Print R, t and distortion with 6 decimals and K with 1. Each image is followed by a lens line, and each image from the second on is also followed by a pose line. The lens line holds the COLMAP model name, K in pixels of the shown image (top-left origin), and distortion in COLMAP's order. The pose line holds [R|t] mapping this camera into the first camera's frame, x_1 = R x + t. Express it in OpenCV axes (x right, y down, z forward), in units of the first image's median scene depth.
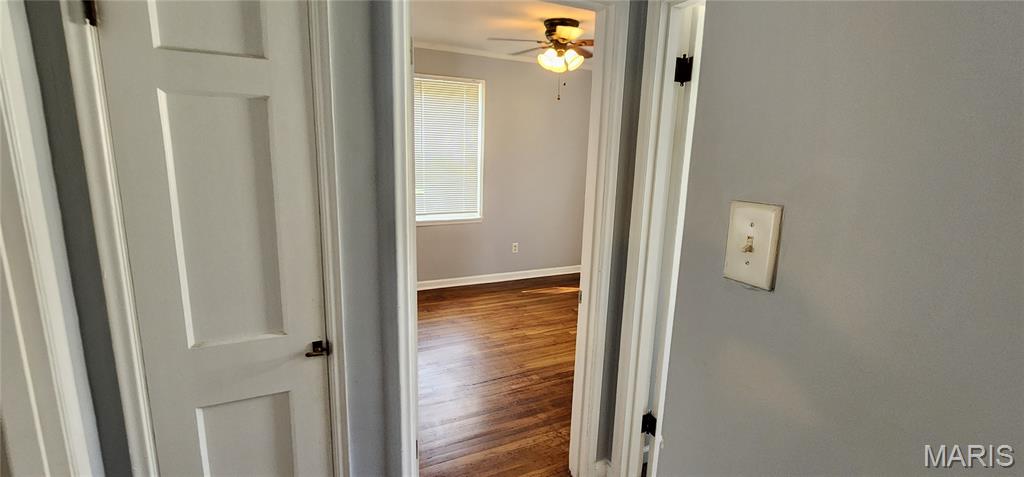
lens RADIAL K [[444.3, 0, 512.0], [0, 444.3, 238.5], [0, 0, 1]] dist [-0.000334, 0.000276]
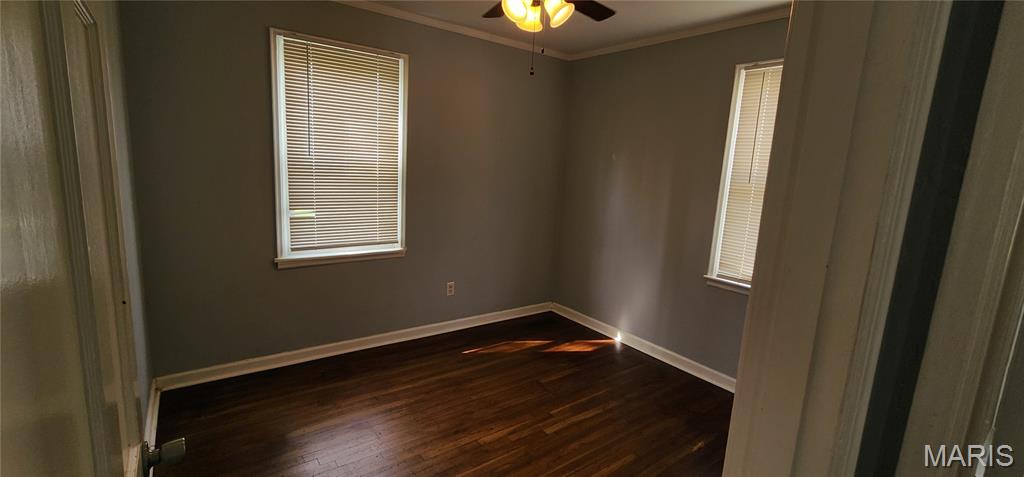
lens RADIAL K [[444.3, 0, 512.0], [0, 444.3, 238.5], [0, 0, 1]] dist [-0.000334, 0.000276]
pose [[0.983334, -0.009498, 0.181561, -0.031203], [0.014073, 0.999615, -0.023923, -0.052452], [-0.181264, 0.026079, 0.983089, 0.309252]]
